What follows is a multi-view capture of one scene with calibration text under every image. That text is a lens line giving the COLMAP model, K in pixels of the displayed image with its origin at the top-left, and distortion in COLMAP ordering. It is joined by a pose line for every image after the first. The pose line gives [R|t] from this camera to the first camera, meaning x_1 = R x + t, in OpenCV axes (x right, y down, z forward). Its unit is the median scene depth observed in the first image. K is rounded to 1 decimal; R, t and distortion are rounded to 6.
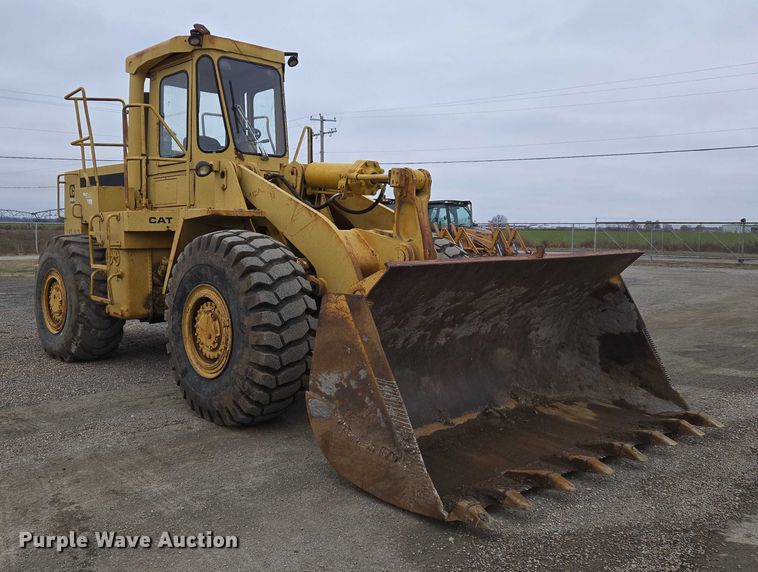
lens RADIAL K [[711.0, 0, 342.3], [0, 711.0, 285.6], [0, 0, 1]] dist [0.082673, 0.000000]
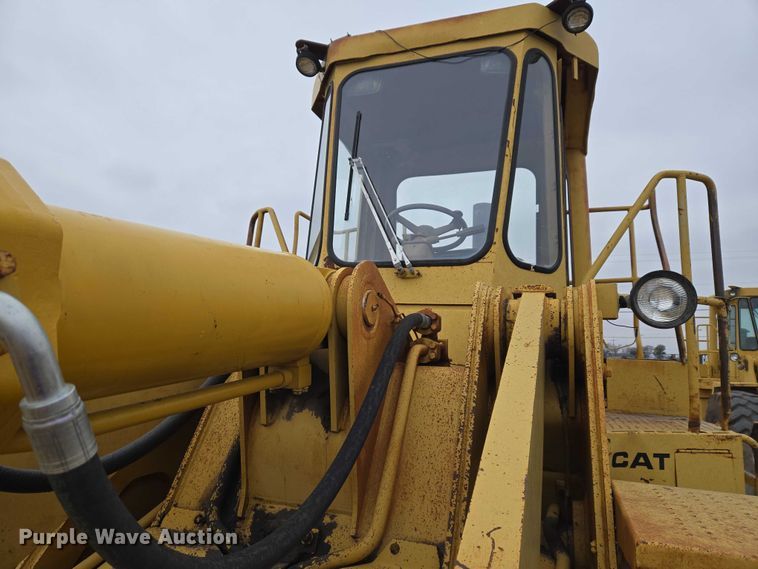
lens RADIAL K [[511.4, 0, 377.6], [0, 511.4, 287.4], [0, 0, 1]] dist [0.072009, -0.060516]
pose [[0.472211, -0.105845, -0.875108, 0.134762], [-0.095988, 0.980687, -0.170411, -0.147037], [0.876244, 0.164470, 0.452931, 1.025650]]
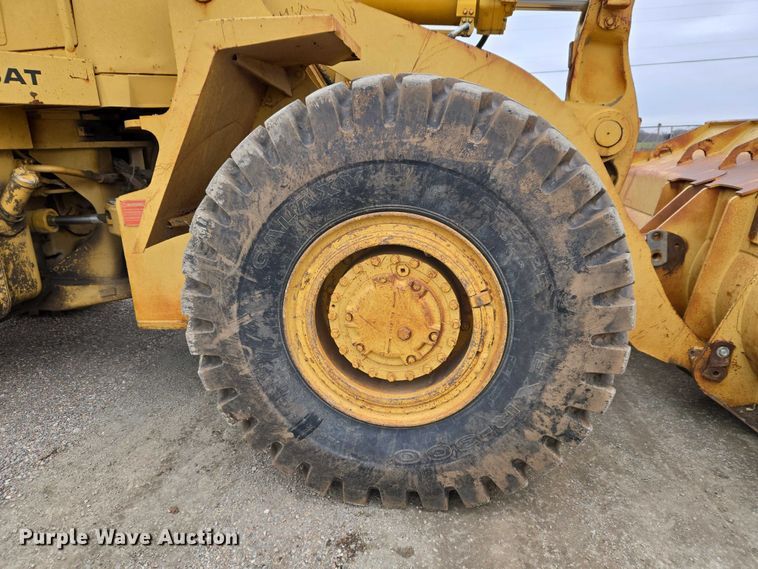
lens RADIAL K [[511.4, 0, 379.9], [0, 511.4, 285.5], [0, 0, 1]] dist [0.072009, -0.060516]
pose [[0.752732, -0.200505, 0.627051, -0.348576], [0.089960, 0.974884, 0.203736, -0.018891], [-0.652152, -0.096949, 0.751864, 0.713638]]
